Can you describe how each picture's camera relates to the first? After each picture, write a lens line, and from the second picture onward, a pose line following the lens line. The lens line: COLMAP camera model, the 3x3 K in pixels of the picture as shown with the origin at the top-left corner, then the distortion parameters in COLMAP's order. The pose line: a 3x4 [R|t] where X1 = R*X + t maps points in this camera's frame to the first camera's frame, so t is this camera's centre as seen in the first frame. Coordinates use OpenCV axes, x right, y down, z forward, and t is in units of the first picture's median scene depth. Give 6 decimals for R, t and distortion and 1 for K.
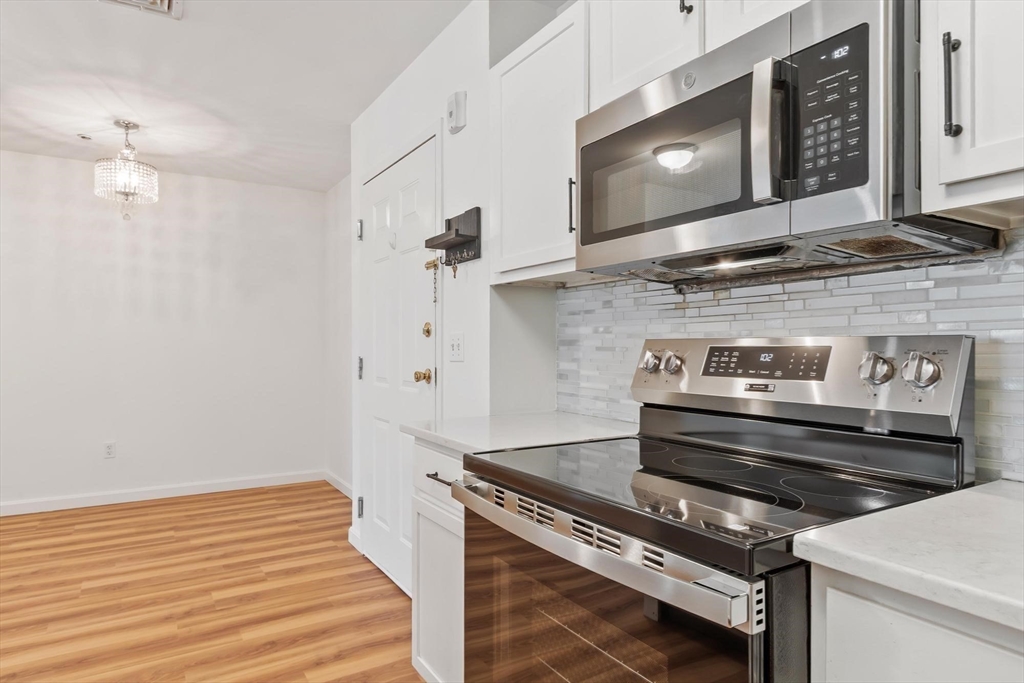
lens RADIAL K [[586.0, 0, 494.1], [0, 586.0, 343.6], [0, 0, 1]] dist [0.013933, -0.013525]
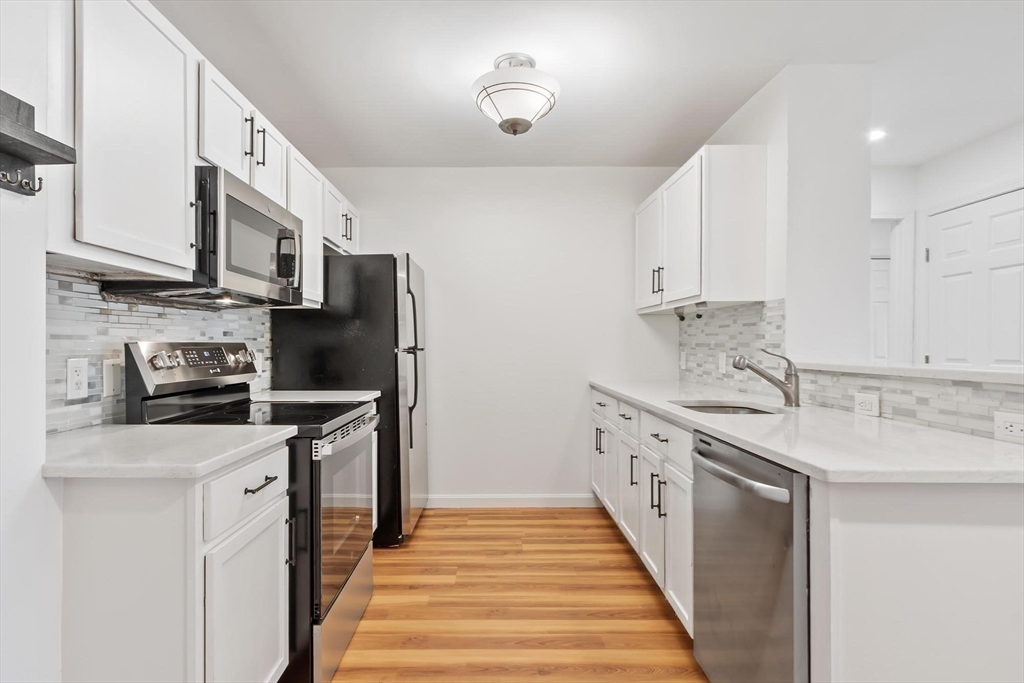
lens RADIAL K [[544.0, 0, 487.6], [0, 544.0, 351.2], [0, 0, 1]] dist [0.010255, -0.000901]
pose [[-0.852282, -0.008189, 0.523019, -0.641863], [-0.003620, 0.999946, 0.009758, -0.001741], [-0.523070, 0.006423, -0.852265, 1.144136]]
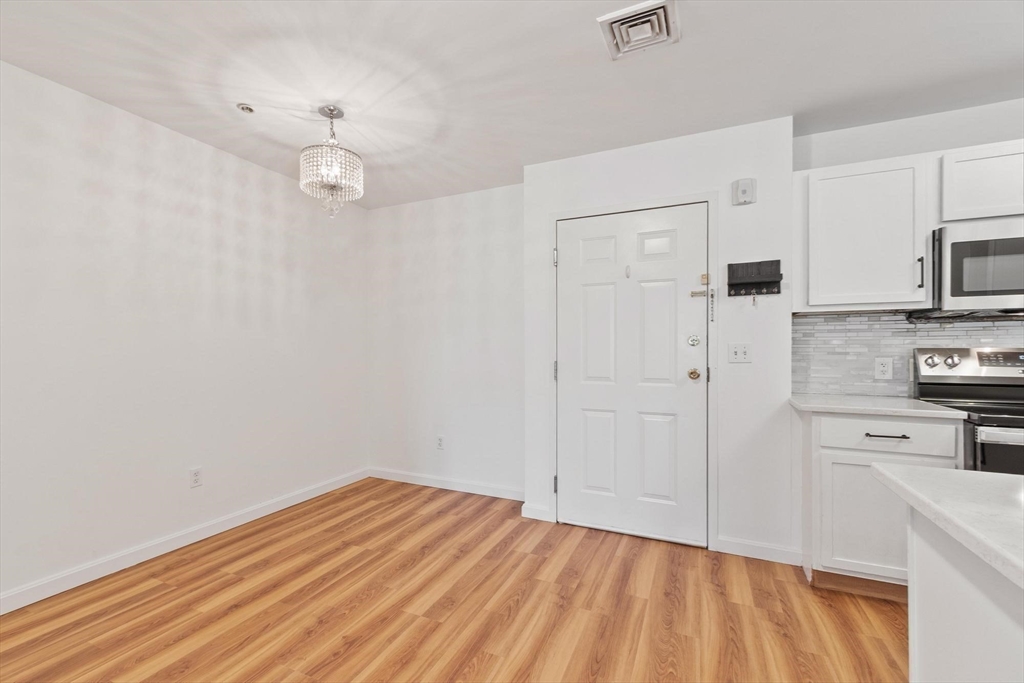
lens RADIAL K [[447.5, 0, 490.4], [0, 447.5, 350.3], [0, 0, 1]] dist [0.001289, -0.000497]
pose [[0.834846, -0.004239, 0.550467, -1.198764], [0.001668, 0.999985, 0.005171, -0.007590], [-0.550481, -0.003399, 0.834841, 0.419286]]
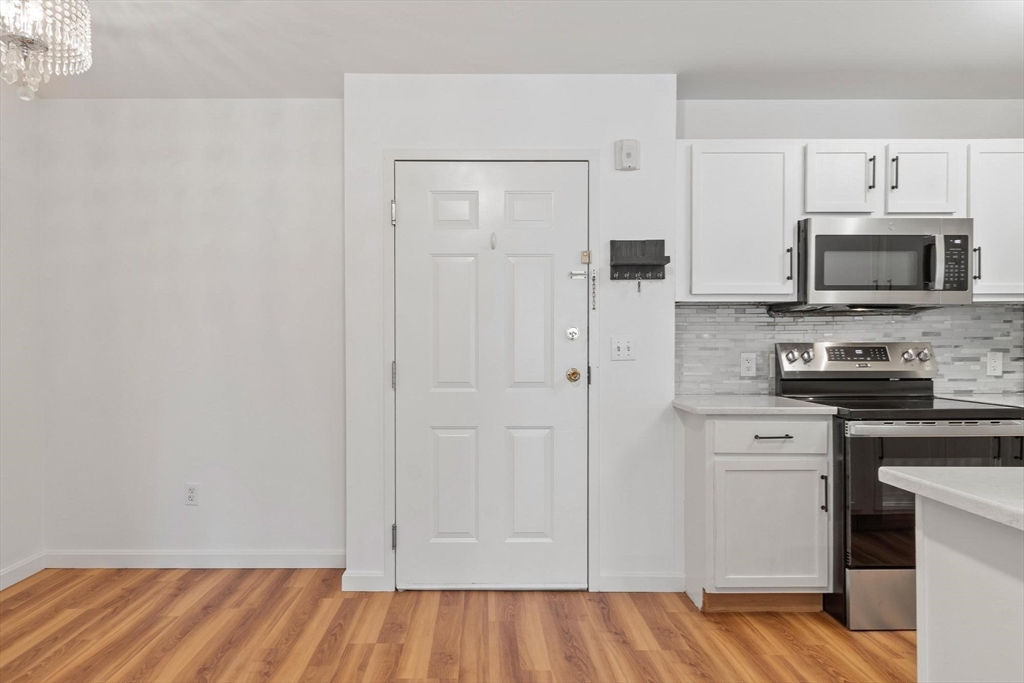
lens RADIAL K [[611.5, 0, 488.0], [0, 611.5, 349.1], [0, 0, 1]] dist [0.007050, -0.002583]
pose [[0.512586, -0.009833, 0.858580, -1.296827], [0.001053, 0.999941, 0.010823, -0.007018], [-0.858635, -0.004643, 0.512566, 0.599136]]
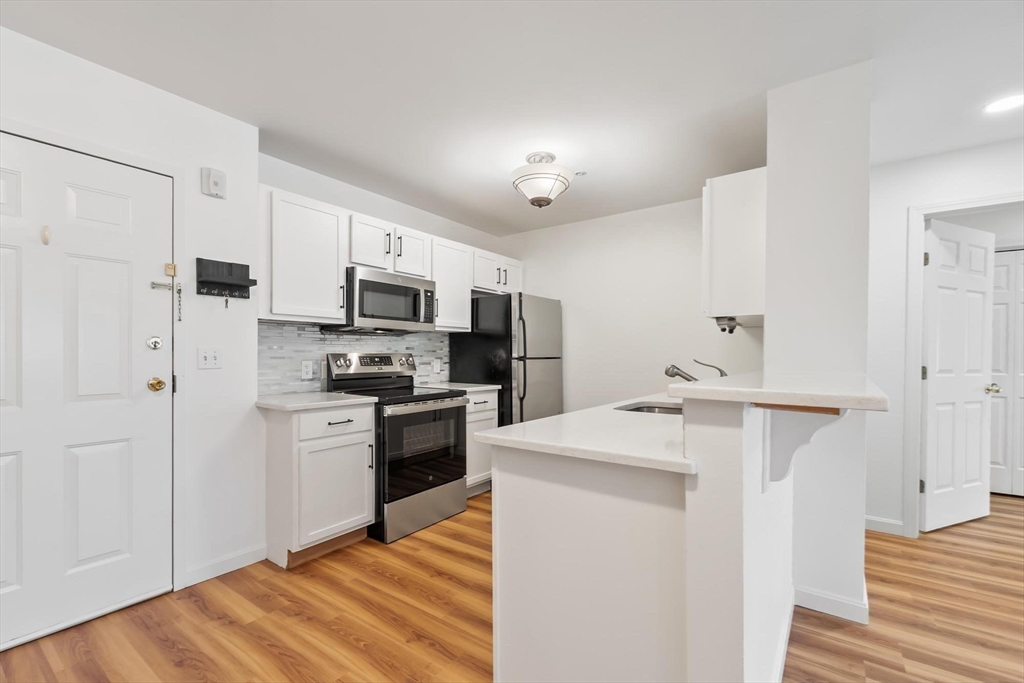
lens RADIAL K [[447.5, 0, 488.9], [0, 447.5, 357.8], [0, 0, 1]] dist [0.001289, -0.000497]
pose [[-0.367904, -0.011010, 0.929798, -1.247905], [-0.005248, 0.999939, 0.009764, -0.008055], [-0.929849, -0.001287, -0.367940, 0.792803]]
